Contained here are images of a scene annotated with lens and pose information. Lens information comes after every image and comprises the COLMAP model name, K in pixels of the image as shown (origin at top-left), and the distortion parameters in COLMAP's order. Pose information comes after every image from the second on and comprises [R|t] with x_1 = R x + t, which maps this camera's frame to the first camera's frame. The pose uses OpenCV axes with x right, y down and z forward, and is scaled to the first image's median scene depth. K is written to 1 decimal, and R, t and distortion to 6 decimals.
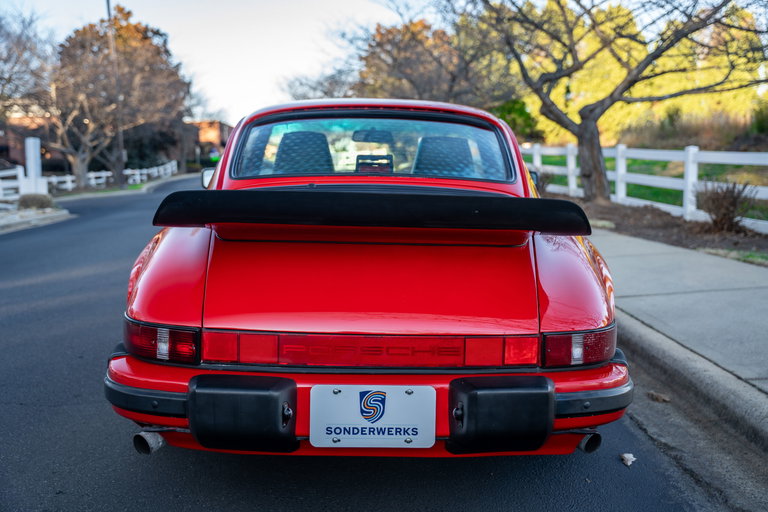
lens RADIAL K [[770.3, 0, 388.5], [0, 770.3, 255.0], [0, 0, 1]] dist [0.000869, 0.000000]
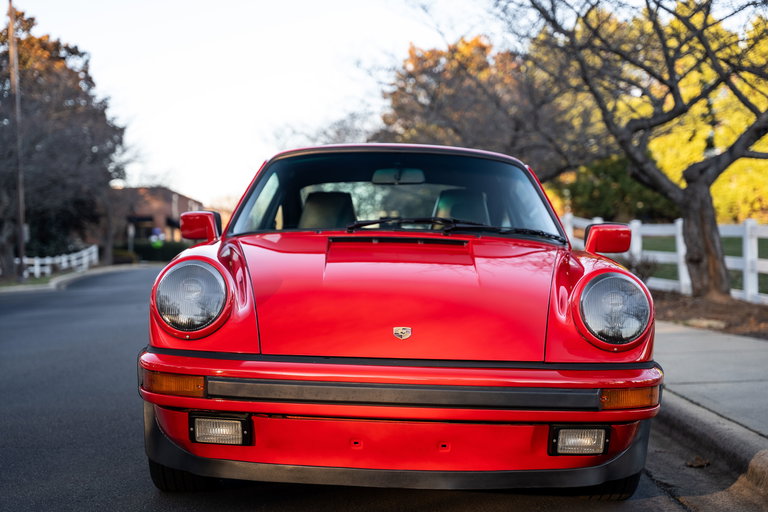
lens RADIAL K [[1279.6, 0, 387.7], [0, 1279.6, 255.8], [0, 0, 1]] dist [0.267127, 0.000000]
pose [[0.999362, 0.012674, -0.033403, 0.013428], [-0.016702, 0.992238, -0.123228, 0.043889], [0.031582, 0.123708, 0.991816, -0.194256]]
